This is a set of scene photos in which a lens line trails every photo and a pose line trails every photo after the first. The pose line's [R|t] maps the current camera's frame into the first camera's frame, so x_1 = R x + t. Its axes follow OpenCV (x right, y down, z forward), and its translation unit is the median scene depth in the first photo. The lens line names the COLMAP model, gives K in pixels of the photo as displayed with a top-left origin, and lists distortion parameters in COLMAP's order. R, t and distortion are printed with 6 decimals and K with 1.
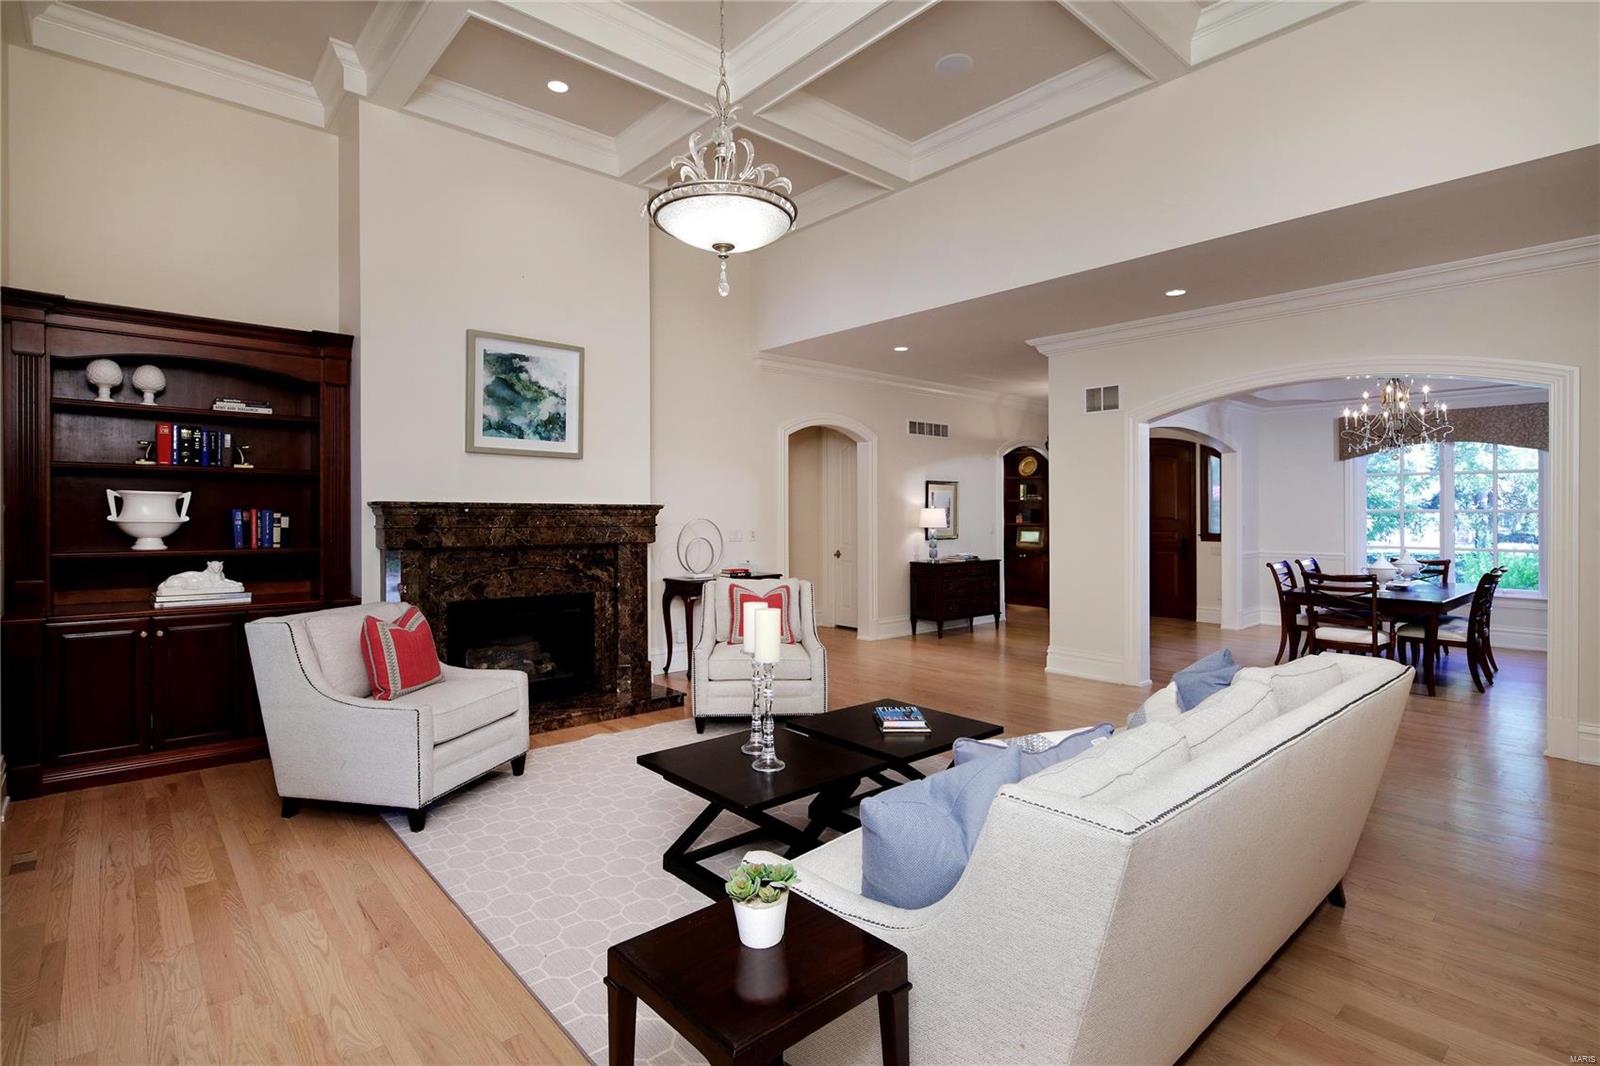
lens RADIAL K [[765.8, 0, 826.4], [0, 765.8, 517.9], [0, 0, 1]] dist [-0.006006, 0.002054]
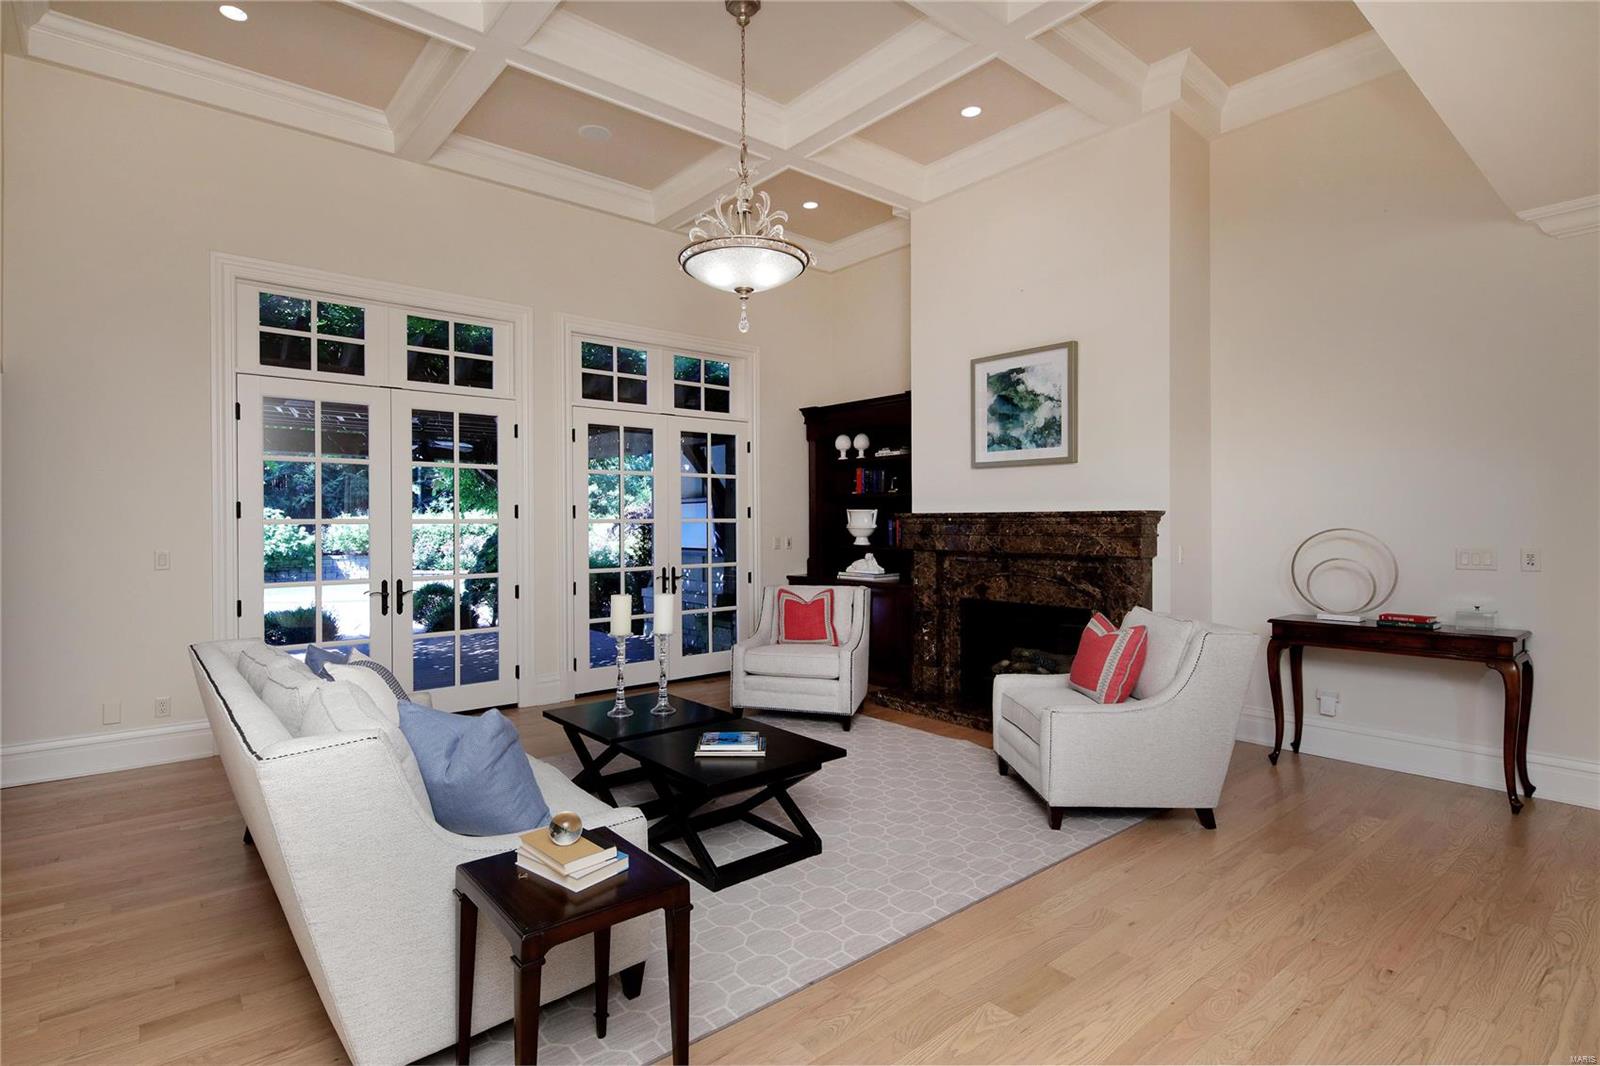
lens RADIAL K [[765.8, 0, 747.0], [0, 765.8, 536.4], [0, 0, 1]] dist [-0.006006, 0.002054]
pose [[-0.066952, 0.016130, -0.997626, 0.658478], [-0.003319, 0.999860, 0.016389, -0.002097], [0.997751, 0.004408, -0.066890, 0.705987]]
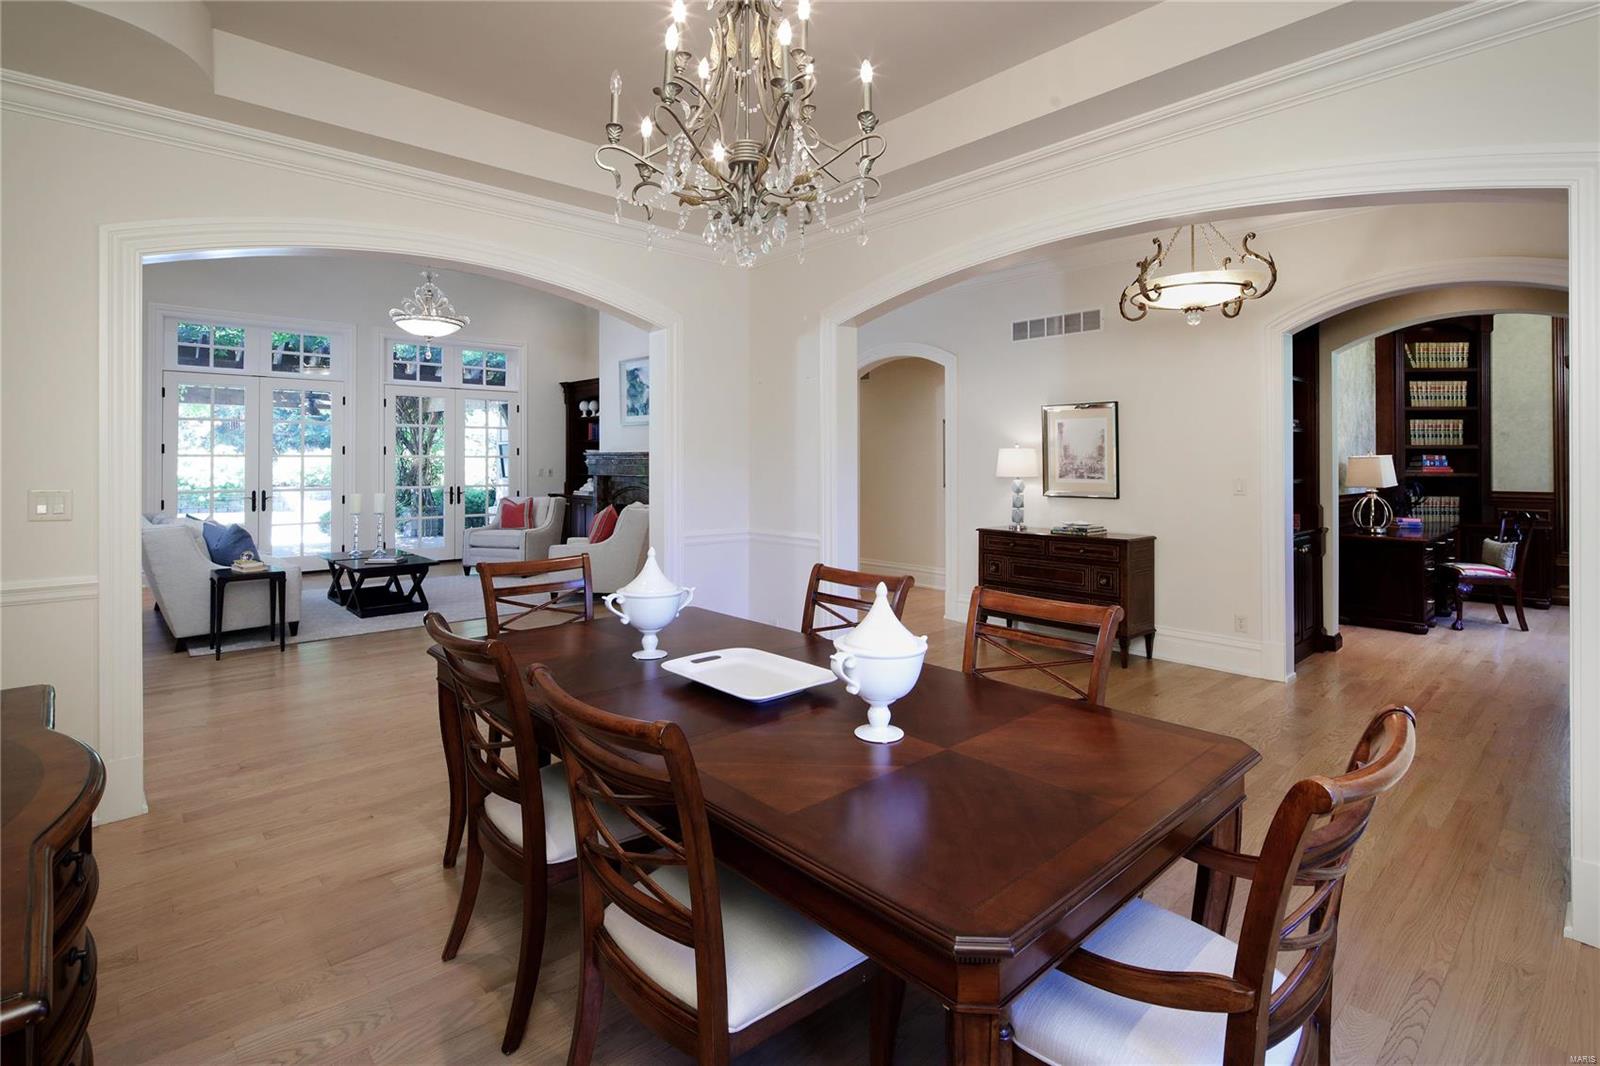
lens RADIAL K [[765.8, 0, 767.9], [0, 765.8, 458.6], [0, 0, 1]] dist [-0.006006, 0.002054]
pose [[-0.026040, -0.005335, -0.999647, 1.356193], [-0.008293, 0.999952, -0.005121, 0.001877], [0.999626, 0.008157, -0.026083, 1.350632]]
